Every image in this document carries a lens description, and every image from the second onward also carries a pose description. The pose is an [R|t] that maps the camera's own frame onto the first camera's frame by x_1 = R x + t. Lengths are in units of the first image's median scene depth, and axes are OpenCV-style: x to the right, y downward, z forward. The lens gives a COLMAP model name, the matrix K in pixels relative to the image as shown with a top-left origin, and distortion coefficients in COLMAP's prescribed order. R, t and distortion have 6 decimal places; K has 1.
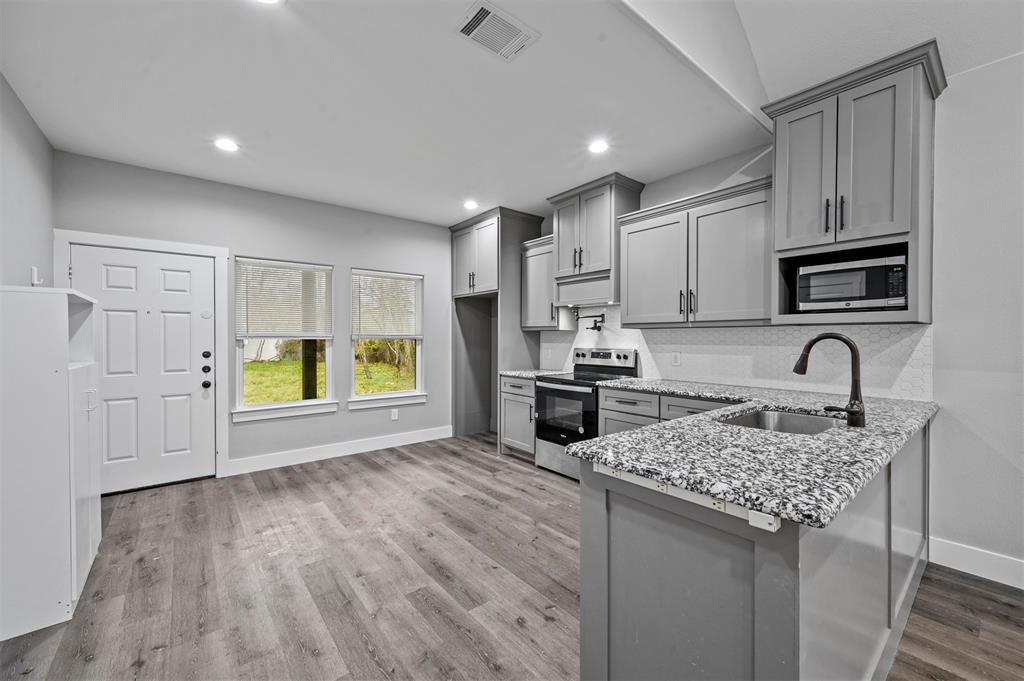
lens RADIAL K [[405.7, 0, 508.9], [0, 405.7, 339.6], [0, 0, 1]] dist [0.000505, 0.000469]
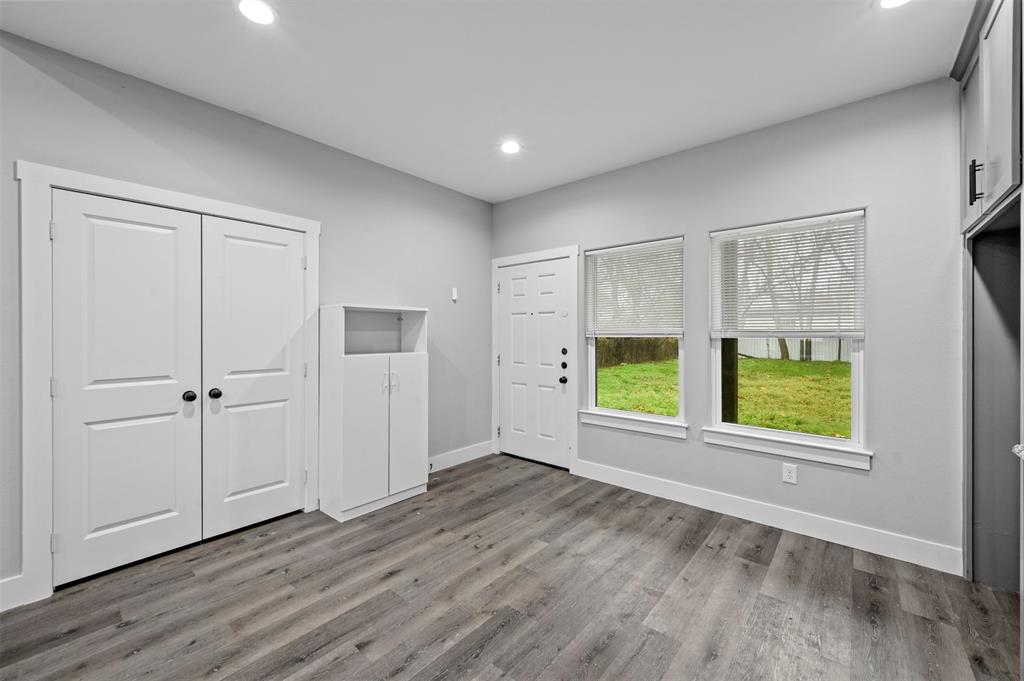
lens RADIAL K [[405.7, 0, 512.7], [0, 405.7, 336.6], [0, 0, 1]] dist [0.000505, 0.000469]
pose [[0.182779, 0.005404, -0.983139, 0.269619], [-0.005087, 0.999977, 0.004551, -0.005807], [0.983141, 0.004170, 0.182802, 0.707136]]
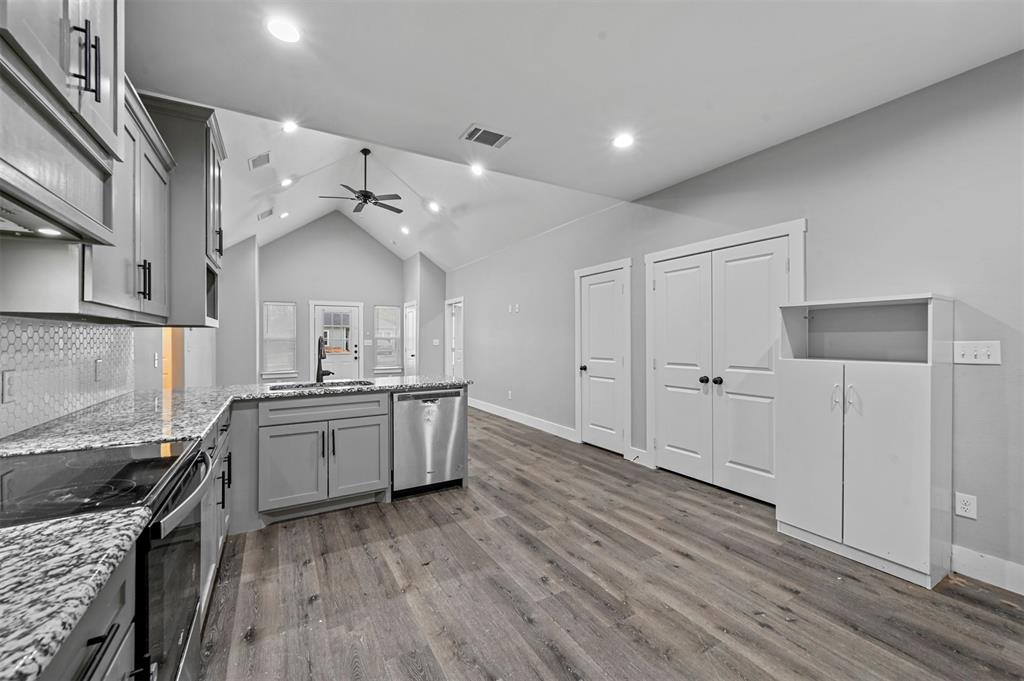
lens RADIAL K [[405.7, 0, 510.8], [0, 405.7, 337.4], [0, 0, 1]] dist [0.000505, 0.000469]
pose [[-0.988504, 0.002438, 0.151177, -0.186834], [0.002660, 0.999996, 0.001267, -0.004598], [-0.151173, 0.001654, -0.988506, 1.353020]]
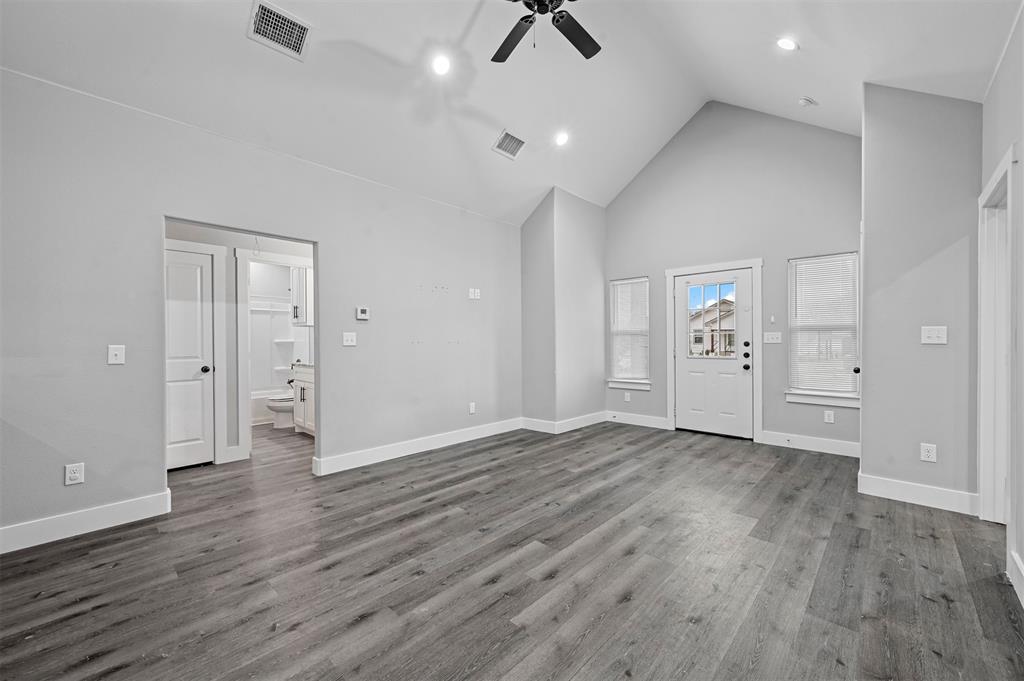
lens RADIAL K [[405.7, 0, 509.3], [0, 405.7, 340.6], [0, 0, 1]] dist [0.000505, 0.000469]
pose [[-0.135875, -0.000910, 0.990726, -0.042115], [0.010007, 0.999947, 0.002291, 0.028109], [-0.990675, 0.010226, -0.135859, -0.098991]]
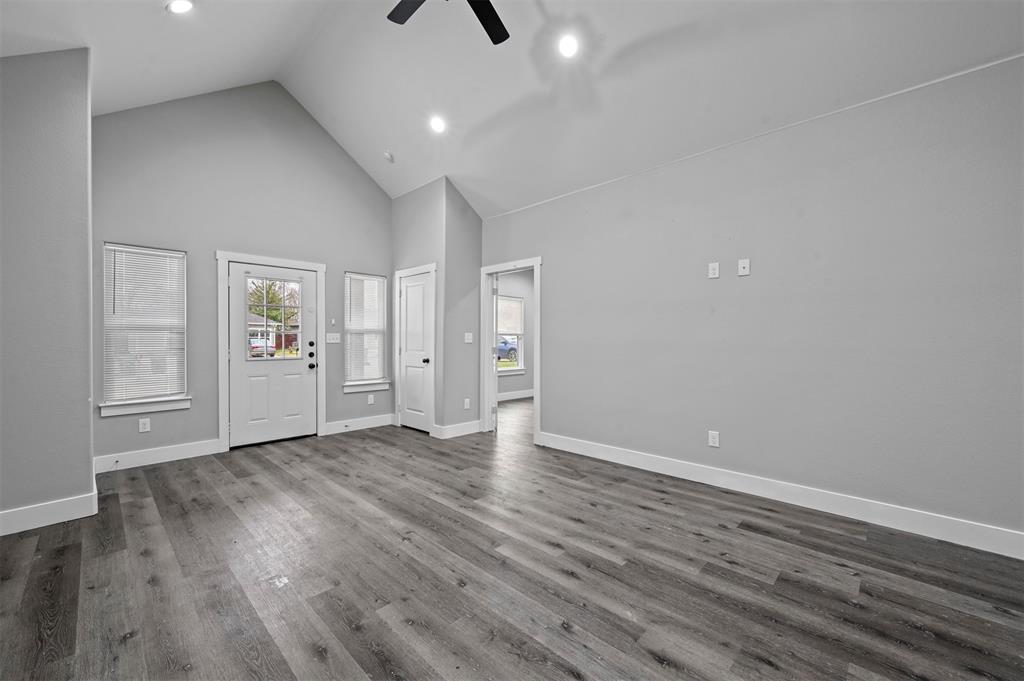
lens RADIAL K [[405.7, 0, 510.0], [0, 405.7, 343.0], [0, 0, 1]] dist [0.000505, 0.000469]
pose [[-0.991996, -0.001453, -0.126259, 0.682687], [-0.003339, 0.999886, 0.014726, 0.023785], [0.126223, 0.015030, -0.991888, 0.412736]]
